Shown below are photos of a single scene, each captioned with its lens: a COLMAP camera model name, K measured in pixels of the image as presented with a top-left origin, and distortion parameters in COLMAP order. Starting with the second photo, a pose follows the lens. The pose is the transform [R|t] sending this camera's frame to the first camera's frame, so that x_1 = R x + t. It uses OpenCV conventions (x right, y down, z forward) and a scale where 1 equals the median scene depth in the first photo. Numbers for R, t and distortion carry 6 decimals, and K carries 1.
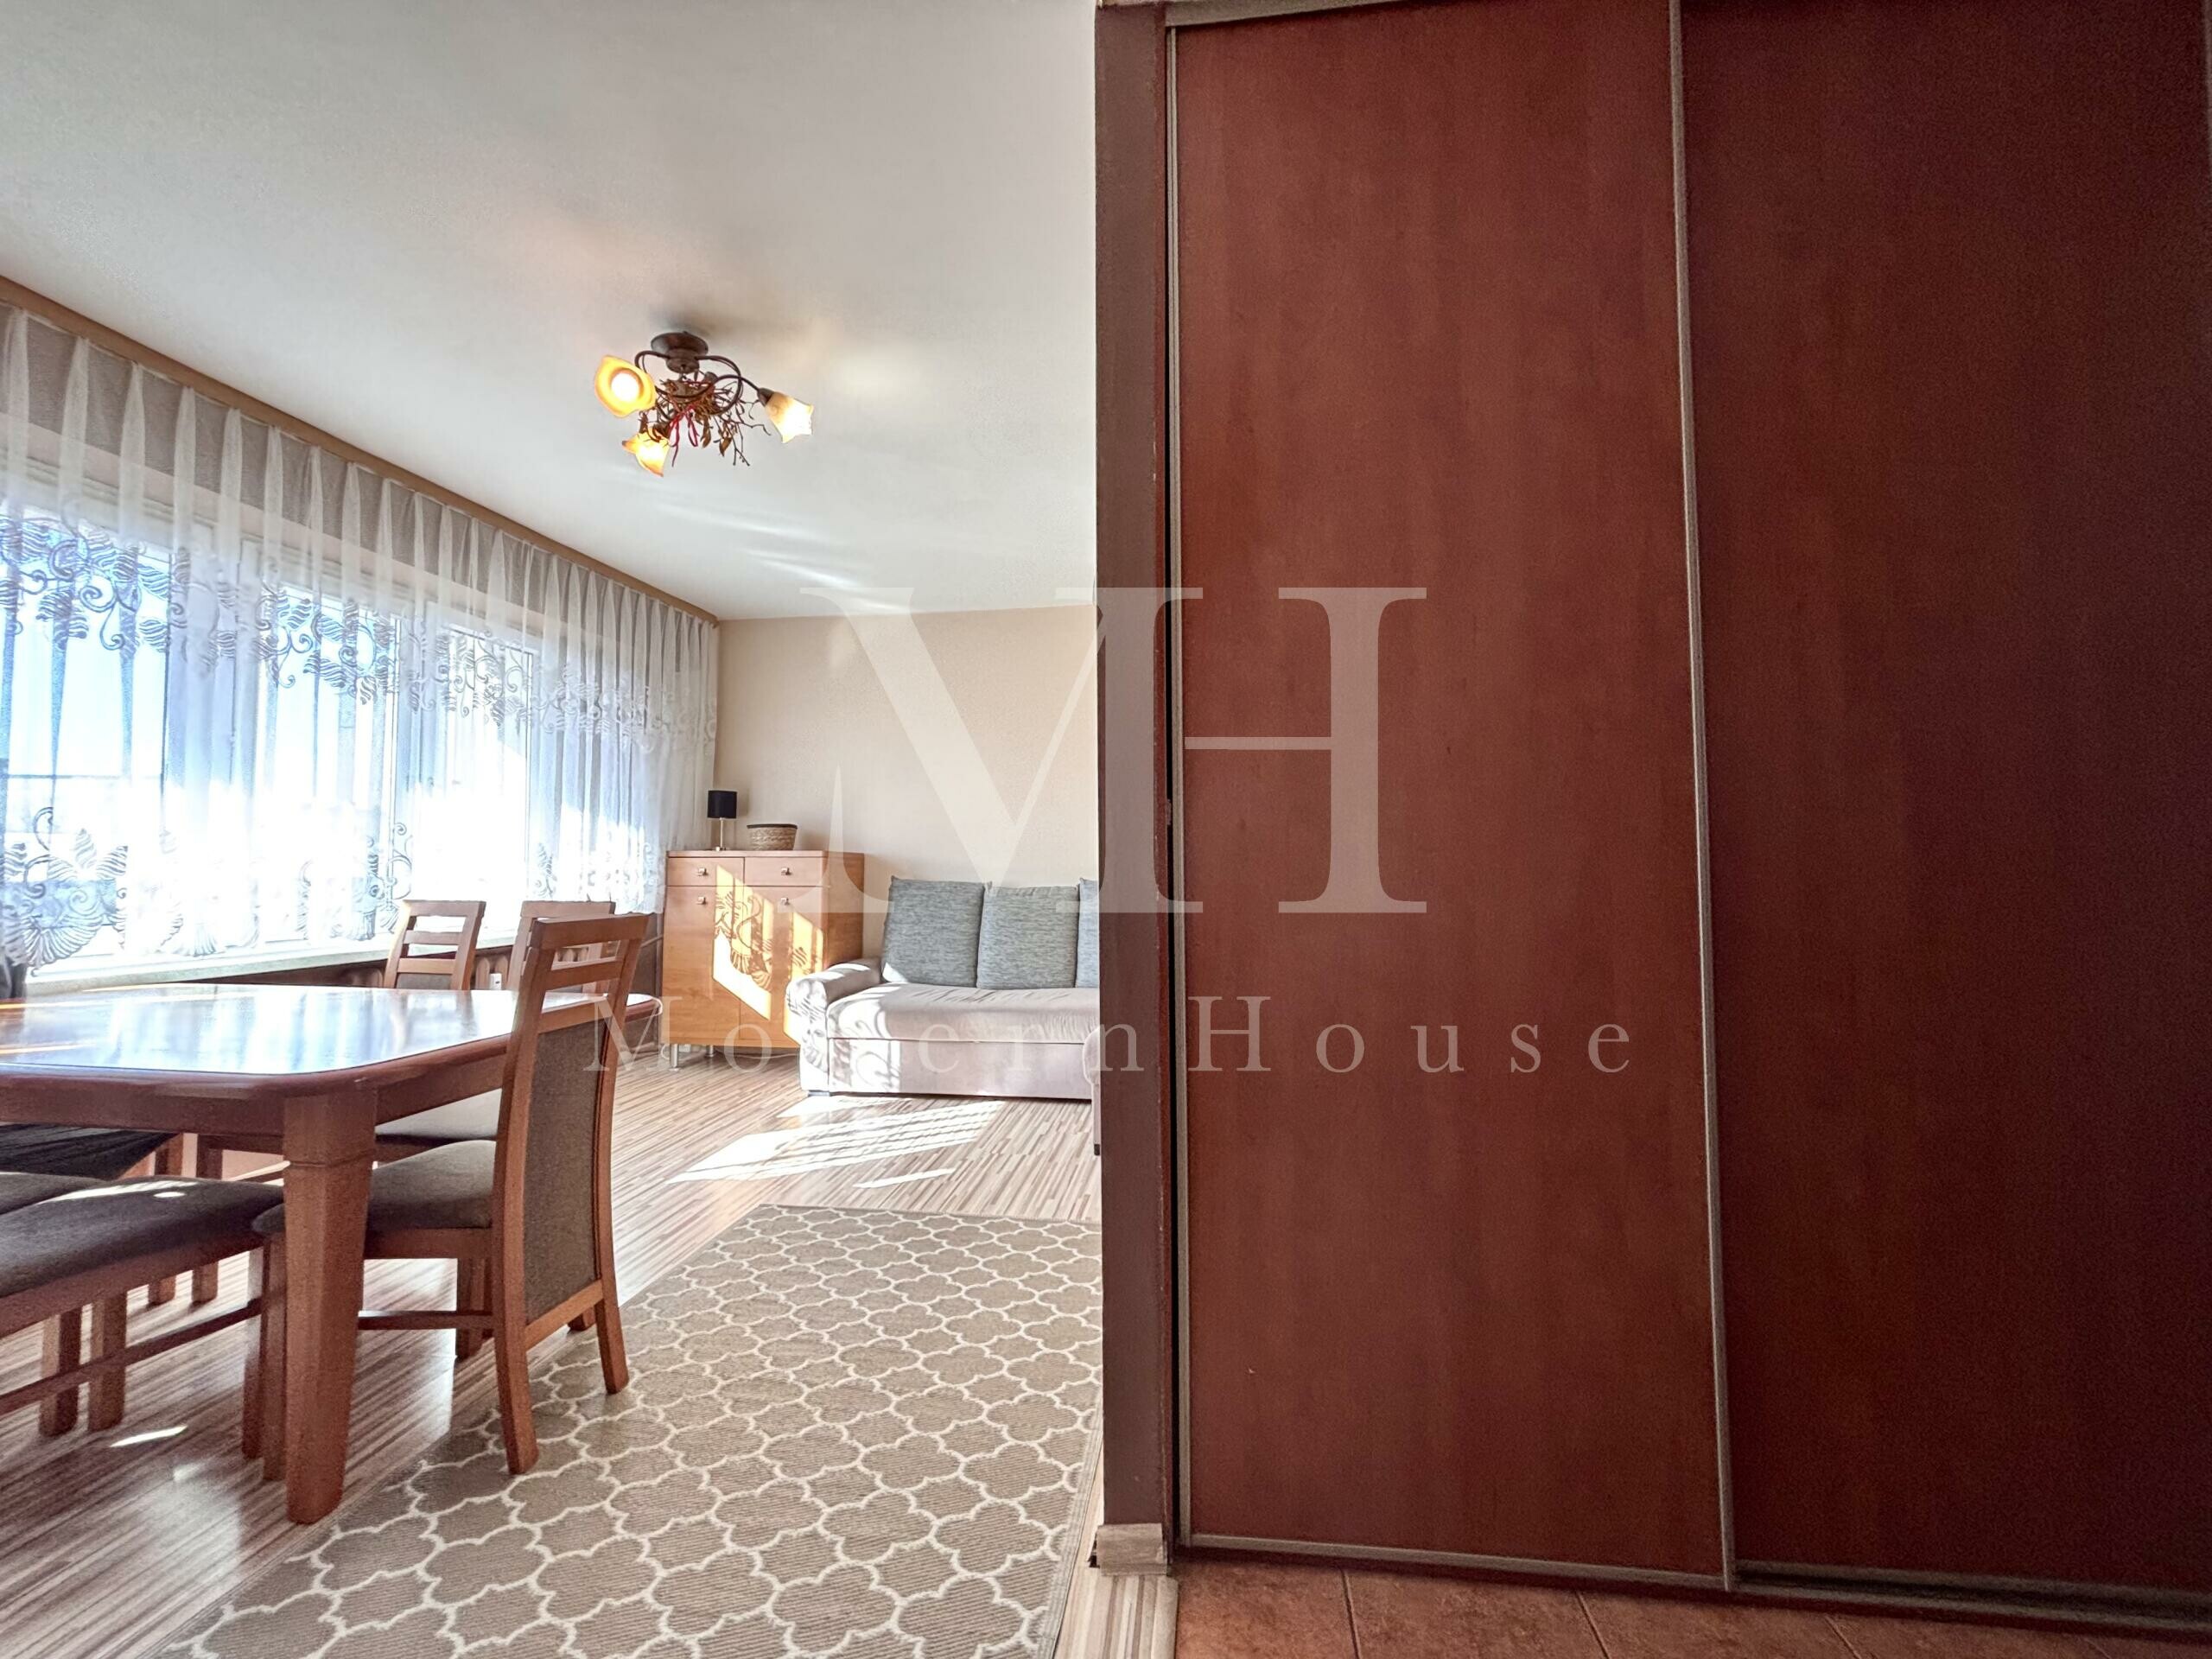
lens RADIAL K [[894.8, 0, 1106.0], [0, 894.8, 829.5], [0, 0, 1]] dist [-0.000335, -0.000194]
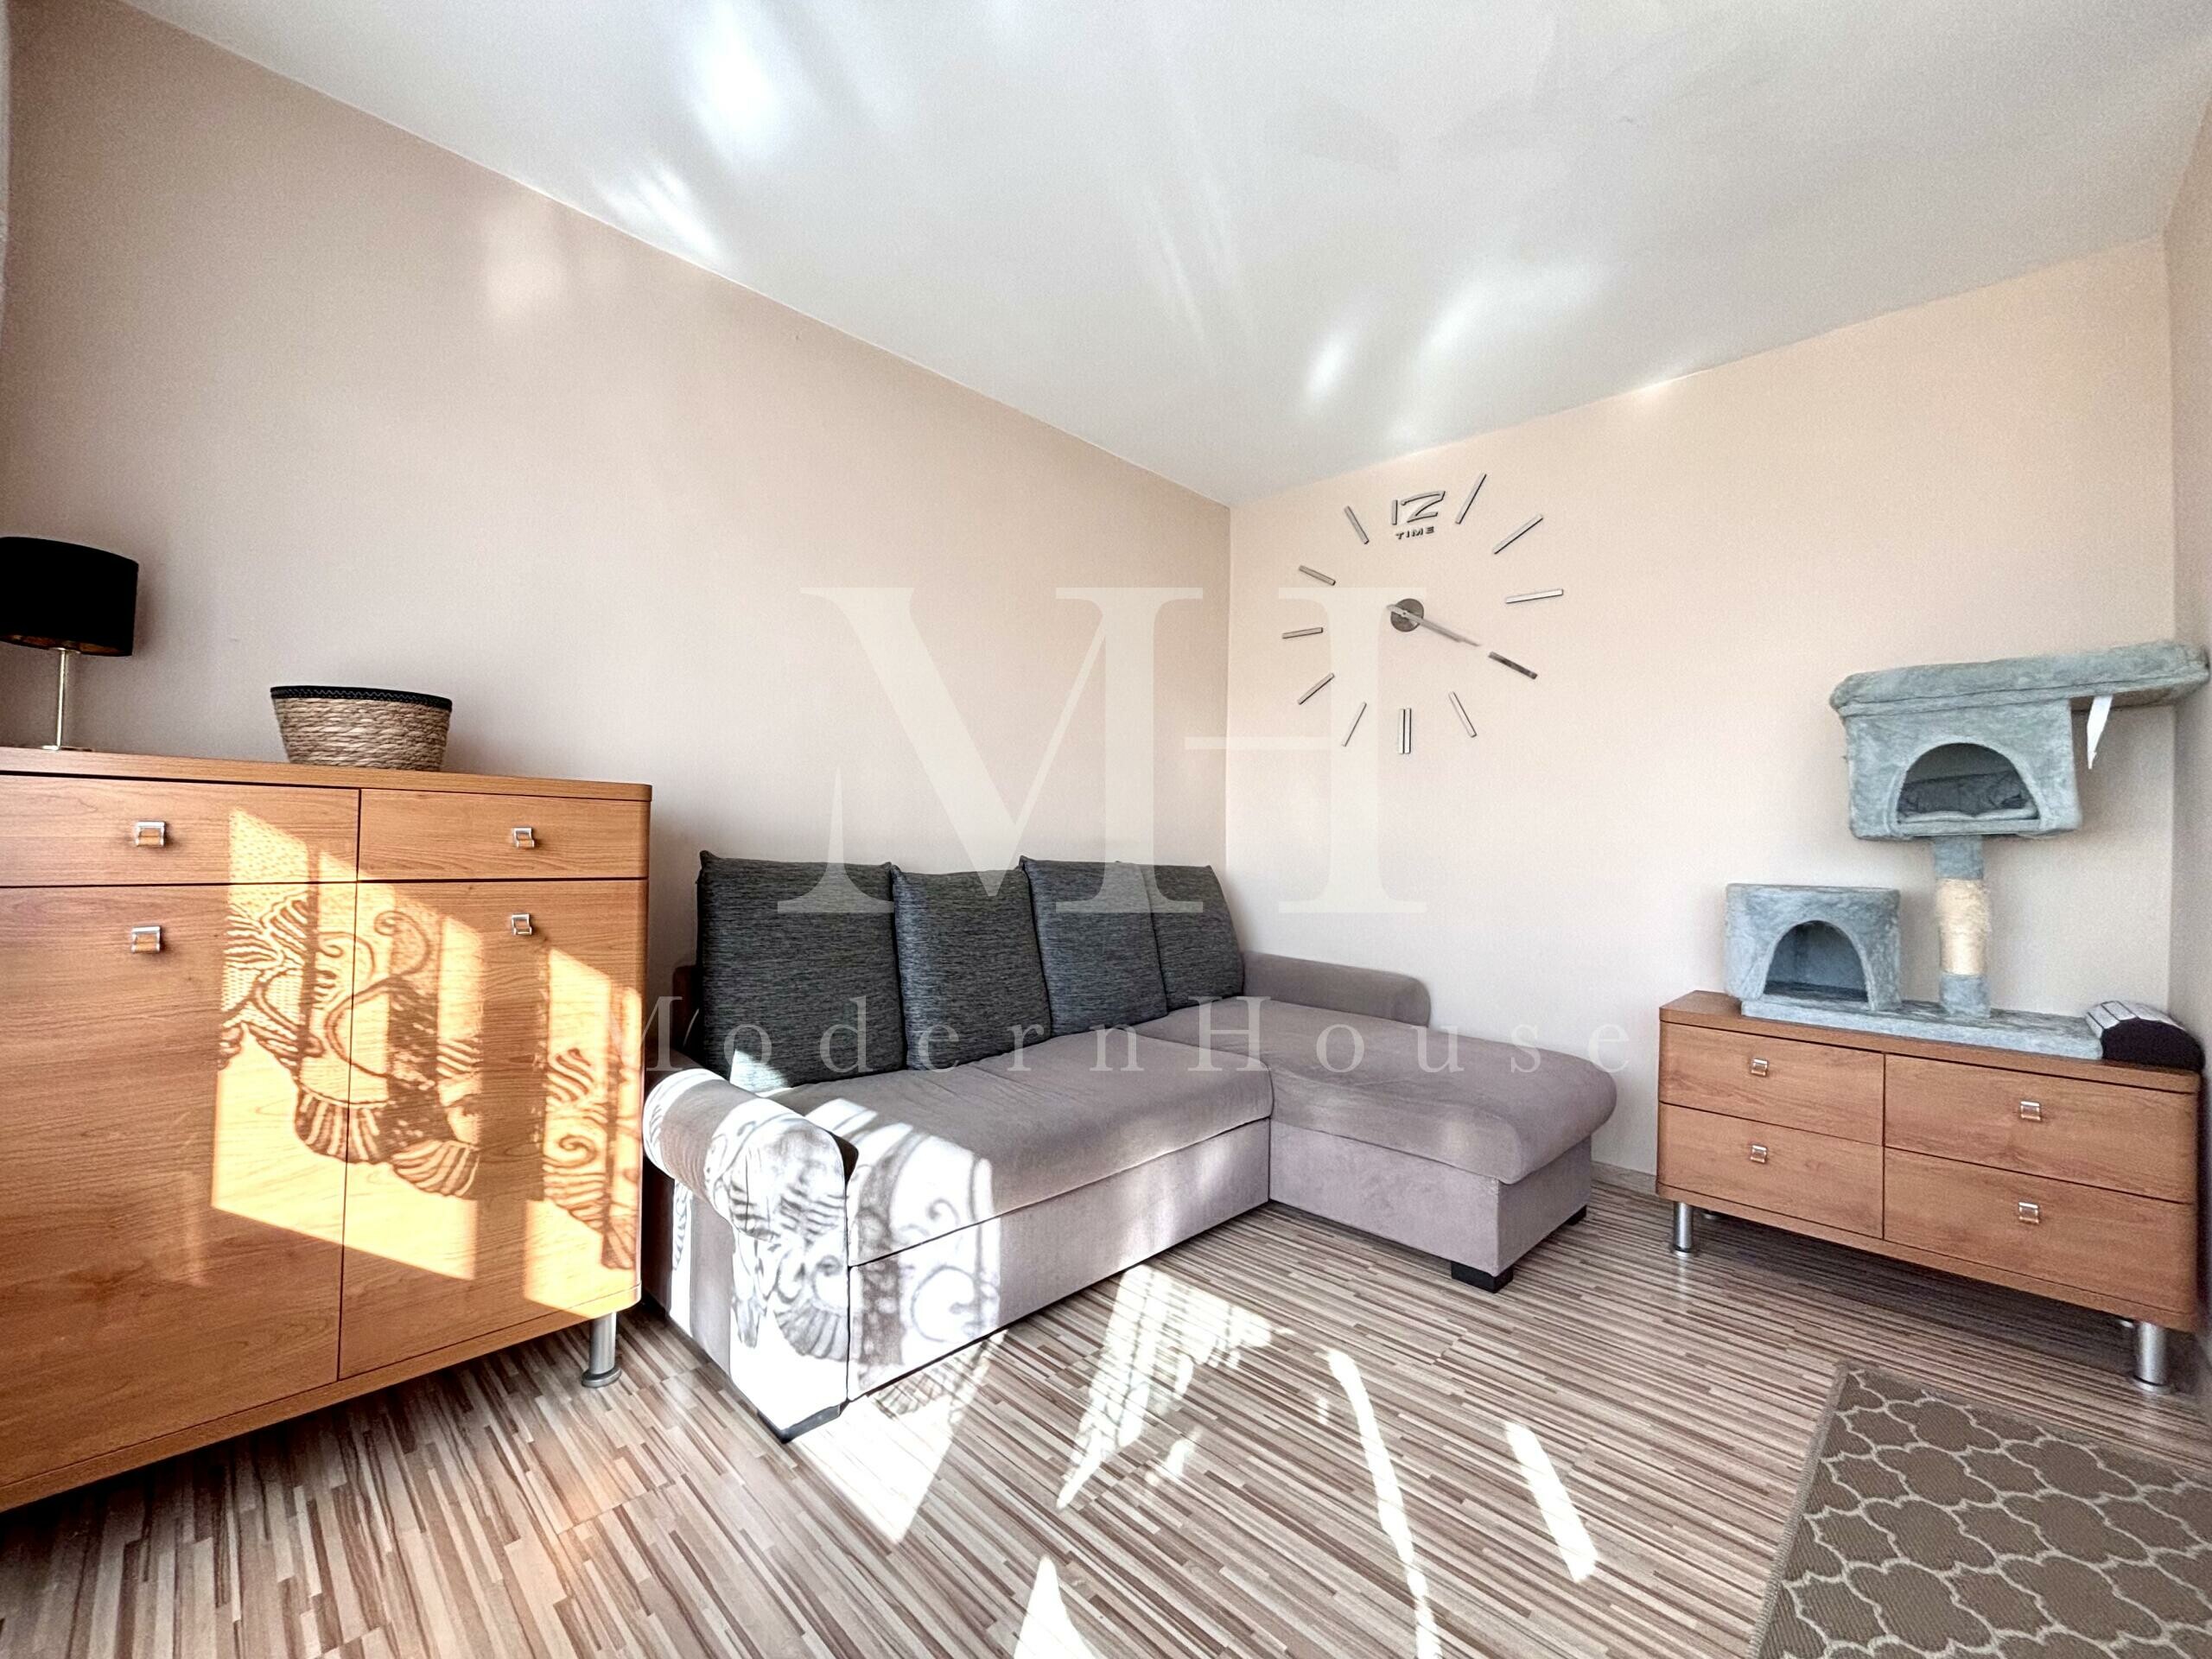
lens RADIAL K [[890.2, 0, 1095.8], [0, 890.2, 826.9], [0, 0, 1]] dist [-0.025228, 0.013249]
pose [[0.603090, 0.028462, 0.797165, -0.748562], [-0.042639, 0.999085, -0.003413, 0.052040], [-0.796532, -0.031932, 0.603752, 0.928100]]
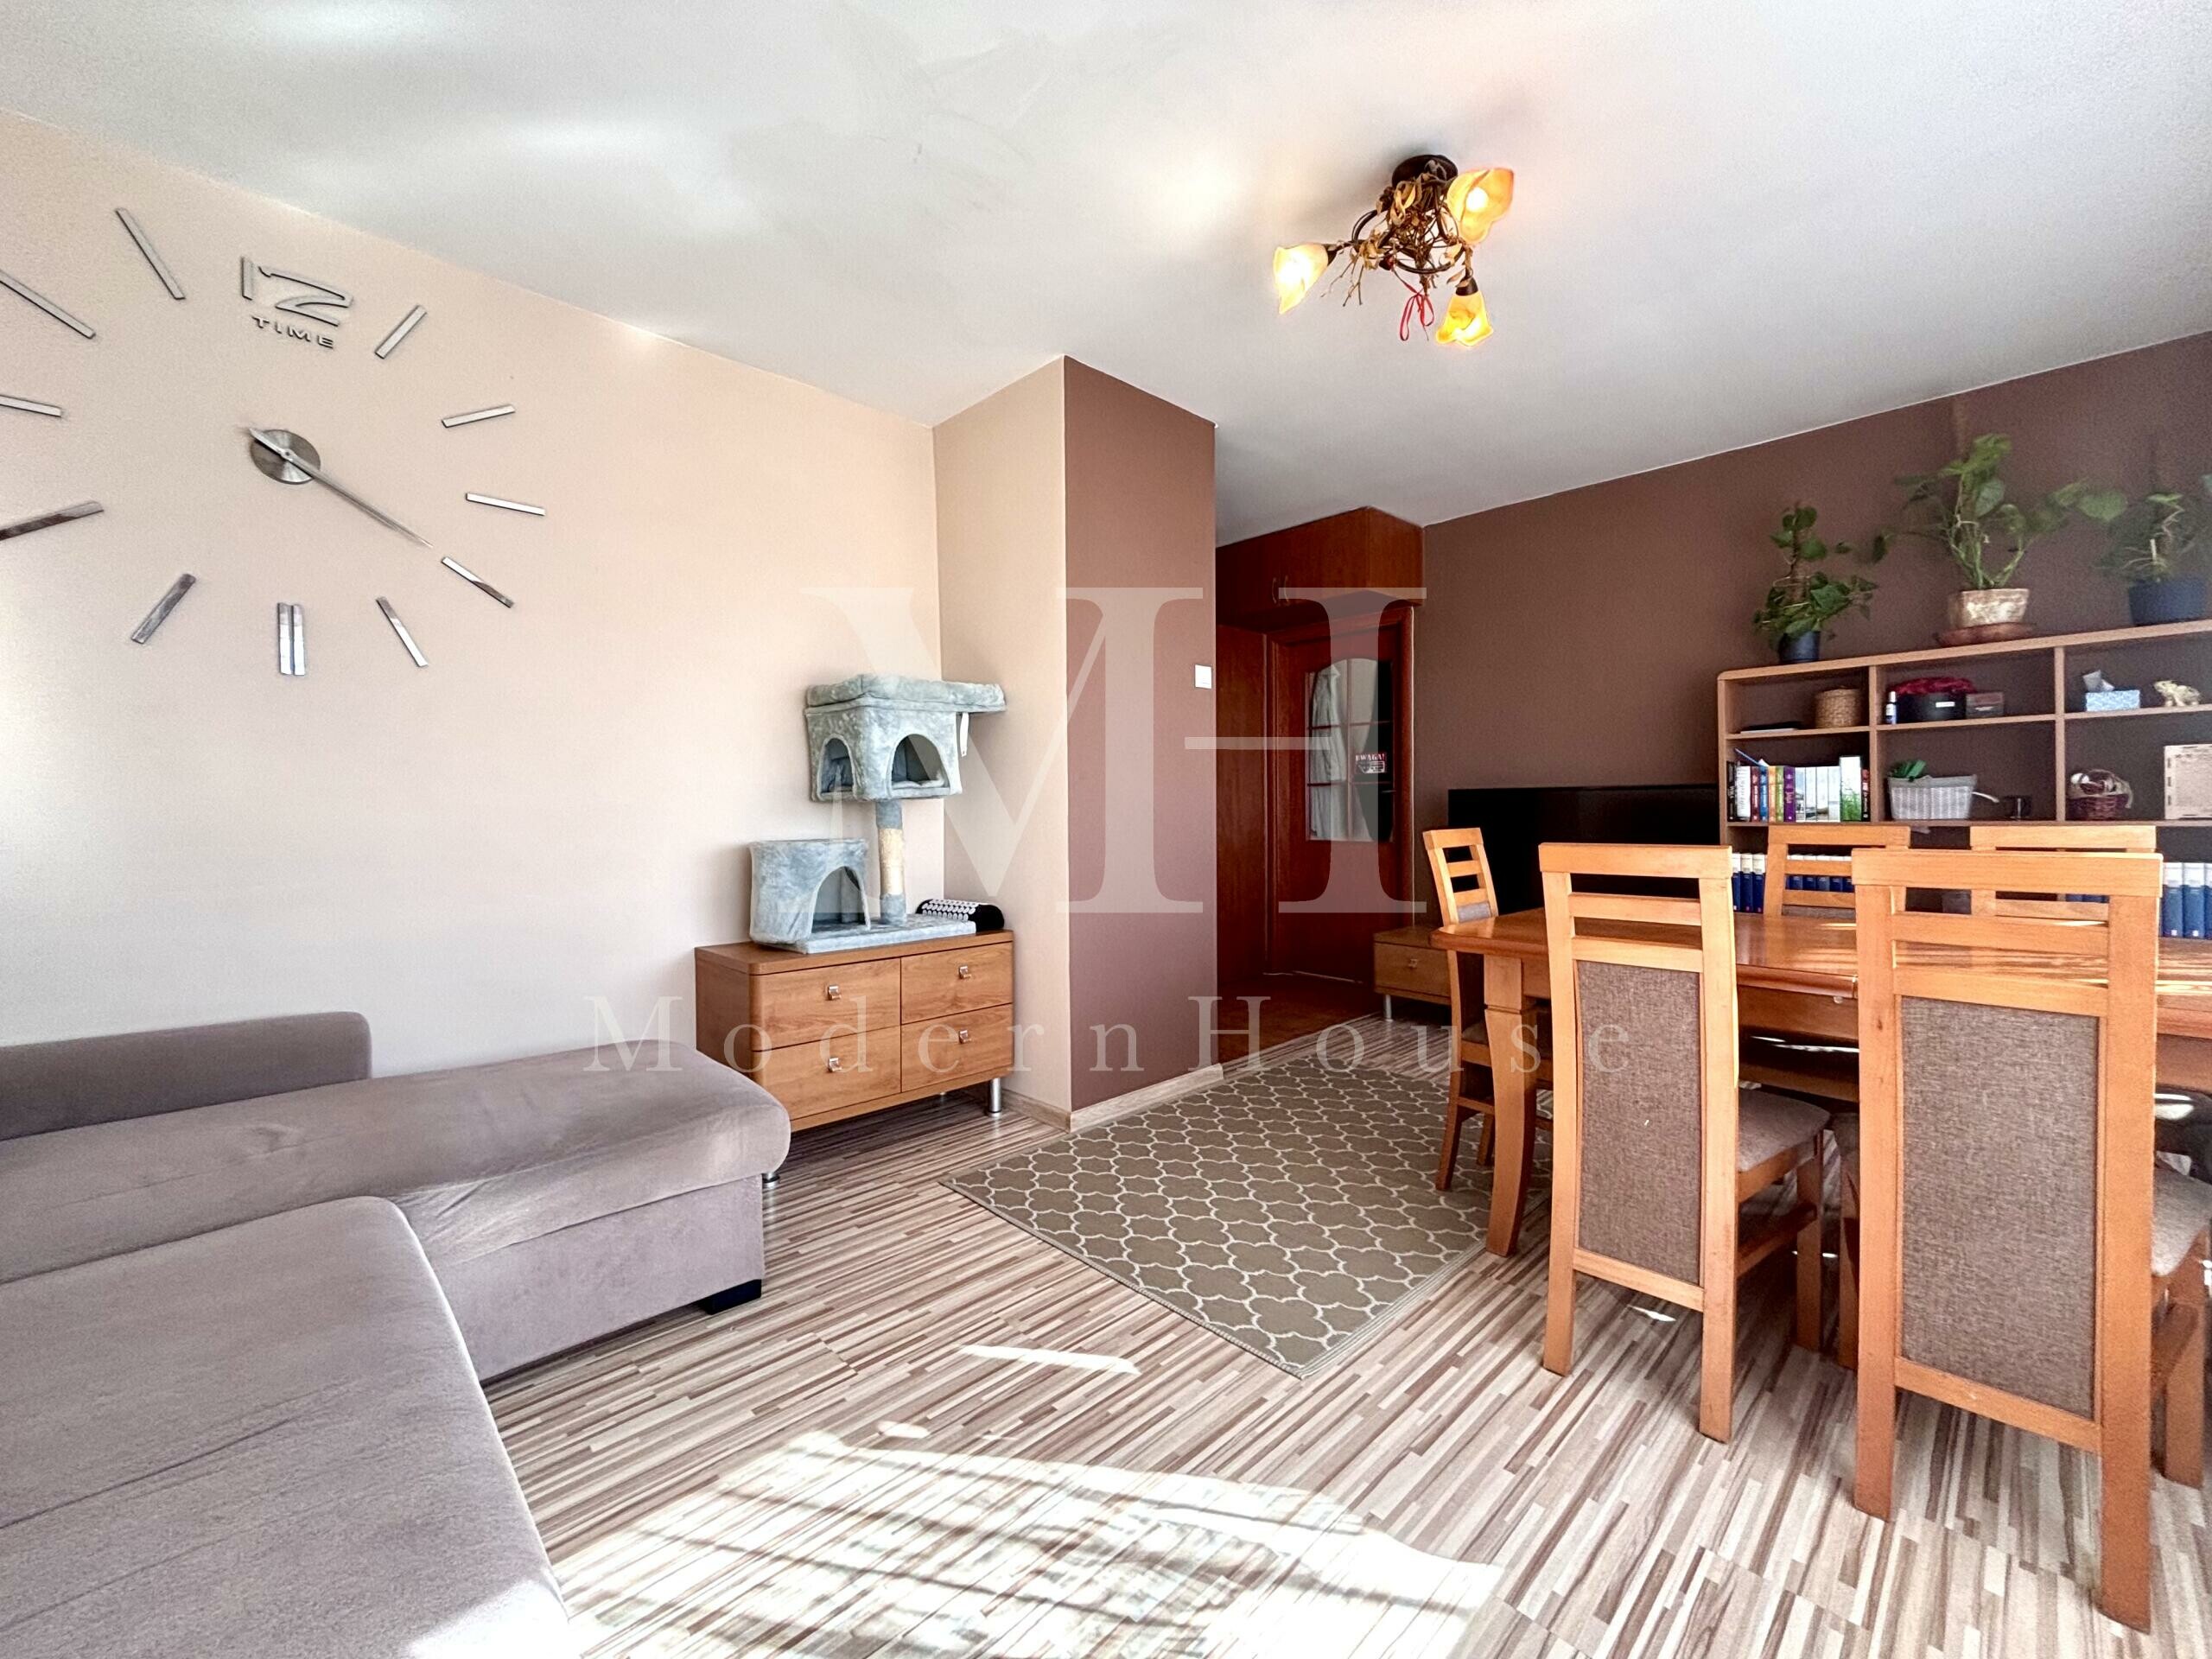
lens RADIAL K [[900.9, 0, 1102.4], [0, 900.9, 817.0], [0, 0, 1]] dist [-0.000749, -0.000211]
pose [[-0.776565, 0.004751, 0.630019, -0.604946], [-0.006378, 0.999861, -0.015402, 0.063178], [-0.630004, -0.015979, -0.776427, 1.429397]]
